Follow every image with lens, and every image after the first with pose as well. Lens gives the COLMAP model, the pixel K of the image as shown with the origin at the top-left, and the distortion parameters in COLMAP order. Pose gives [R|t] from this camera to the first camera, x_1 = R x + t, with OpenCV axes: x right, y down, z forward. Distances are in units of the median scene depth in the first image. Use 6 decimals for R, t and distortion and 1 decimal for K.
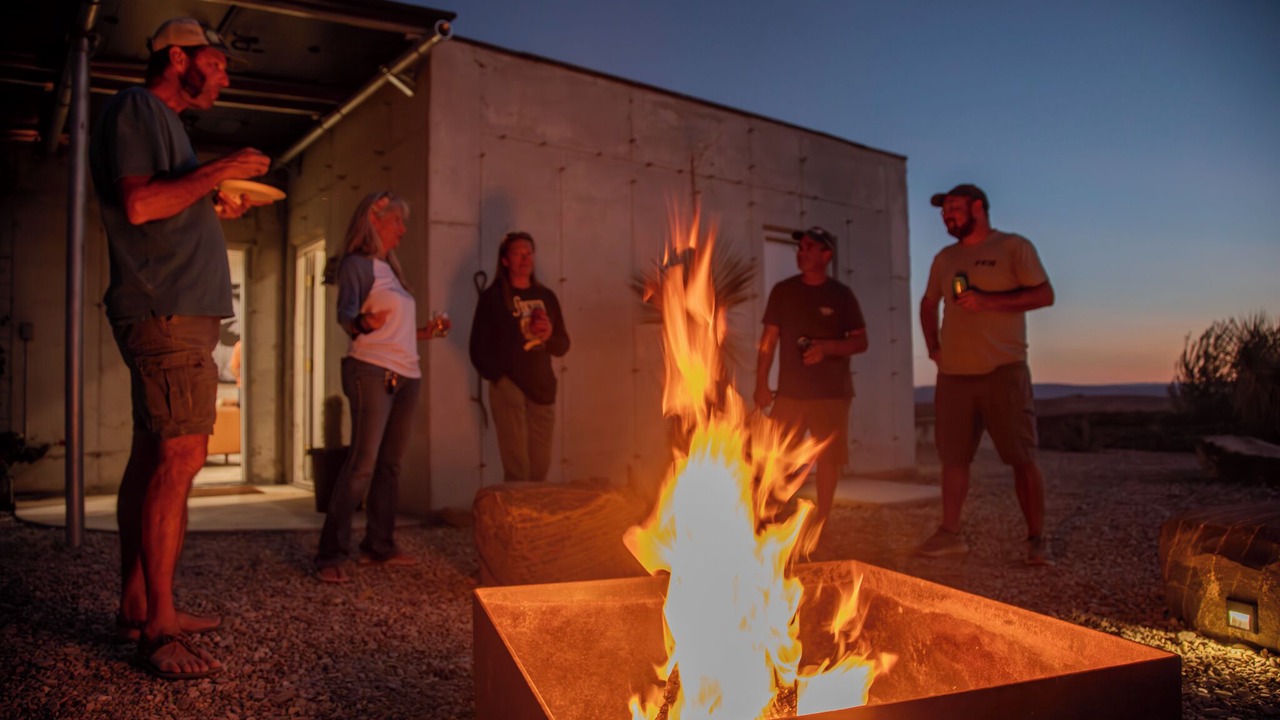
lens RADIAL K [[930.3, 0, 640.0], [0, 930.3, 360.0], [0, 0, 1]] dist [-0.120541, 0.069889]
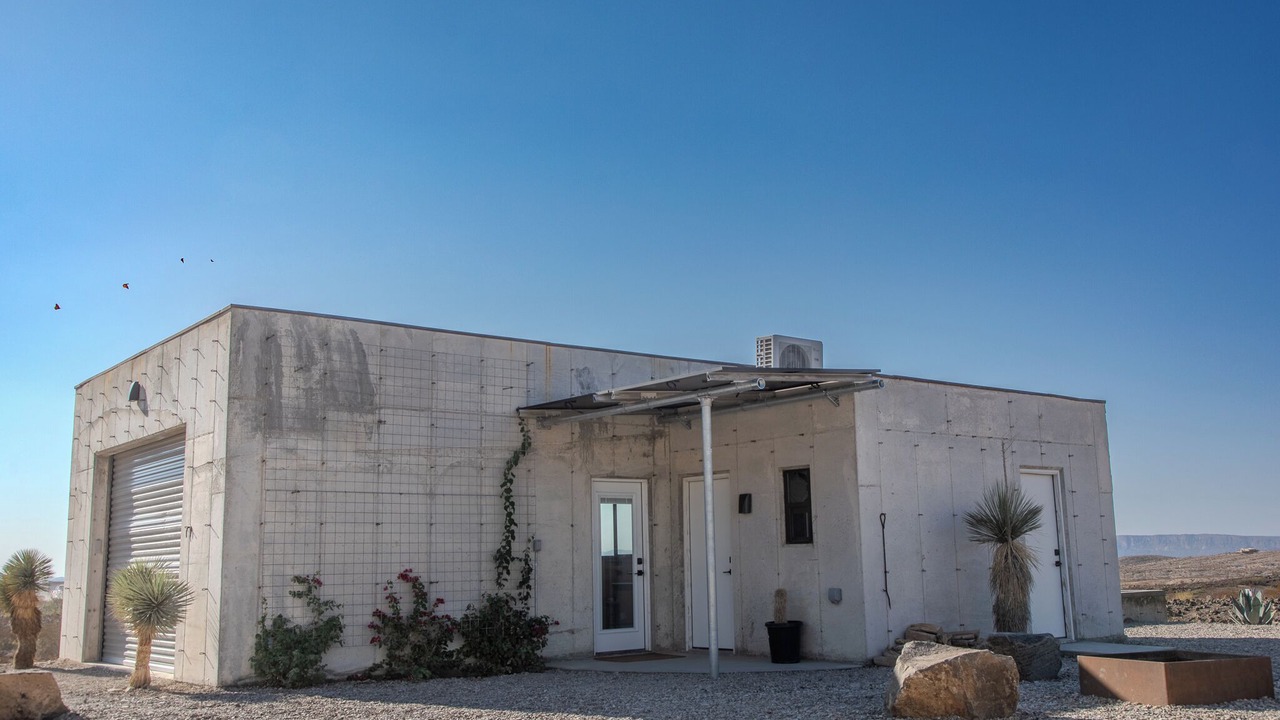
lens RADIAL K [[1257.8, 0, 640.0], [0, 1257.8, 360.0], [0, 0, 1]] dist [0.004786, 0.002605]
pose [[0.999870, -0.008271, 0.013844, -0.523638], [0.009819, 0.993232, -0.115734, -0.091838], [-0.012793, 0.115855, 0.993184, -1.051408]]
